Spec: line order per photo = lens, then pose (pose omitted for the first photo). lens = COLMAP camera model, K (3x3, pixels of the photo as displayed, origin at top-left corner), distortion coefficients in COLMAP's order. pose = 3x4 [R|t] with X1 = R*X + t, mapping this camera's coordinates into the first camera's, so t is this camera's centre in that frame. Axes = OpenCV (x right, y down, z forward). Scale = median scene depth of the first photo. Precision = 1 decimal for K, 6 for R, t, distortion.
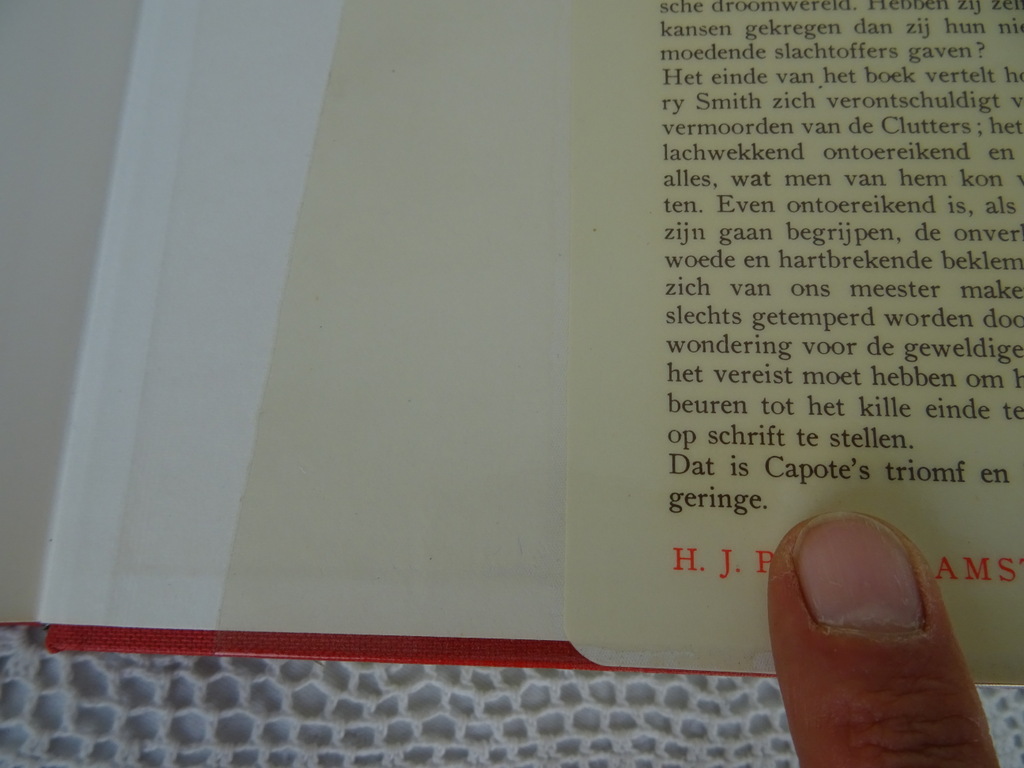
lens RADIAL K [[714.5, 0, 512.0], [0, 714.5, 384.0], [0, 0, 1]] dist [0.000026, -0.017832]
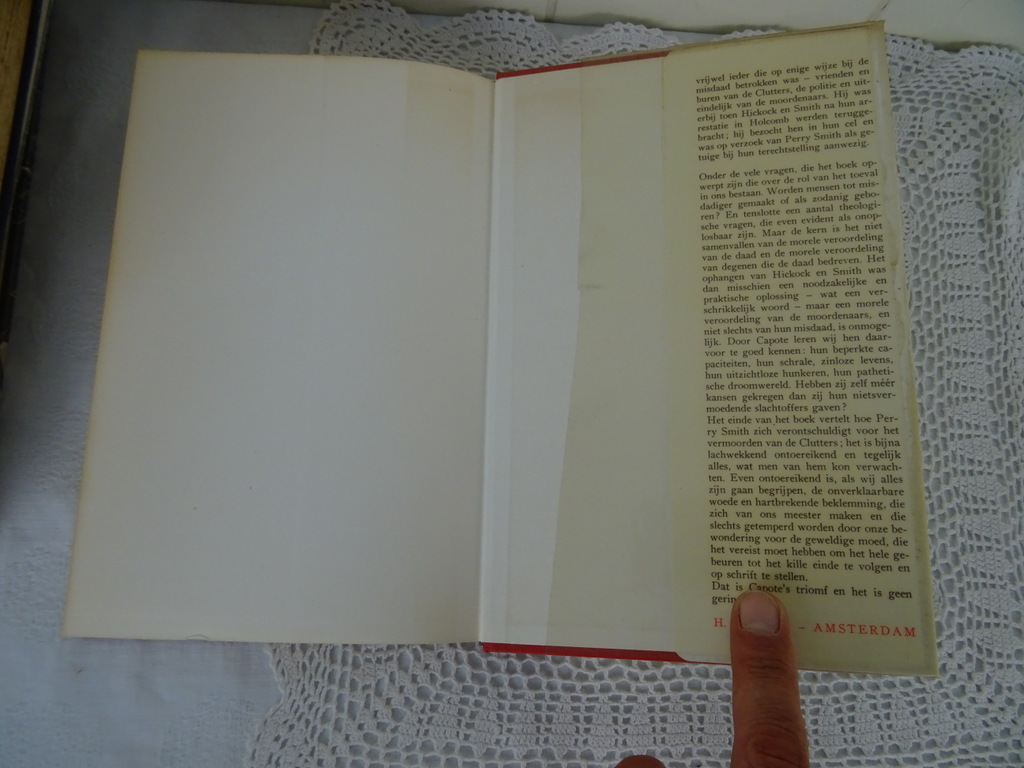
lens RADIAL K [[727.4, 0, 520.9], [0, 727.4, 382.1], [0, 0, 1]] dist [-0.007705, -0.004374]
pose [[0.982902, -0.046502, -0.178162, 0.036344], [0.051010, 0.998481, 0.020806, -0.669650], [0.176924, -0.029538, 0.983781, -1.598105]]
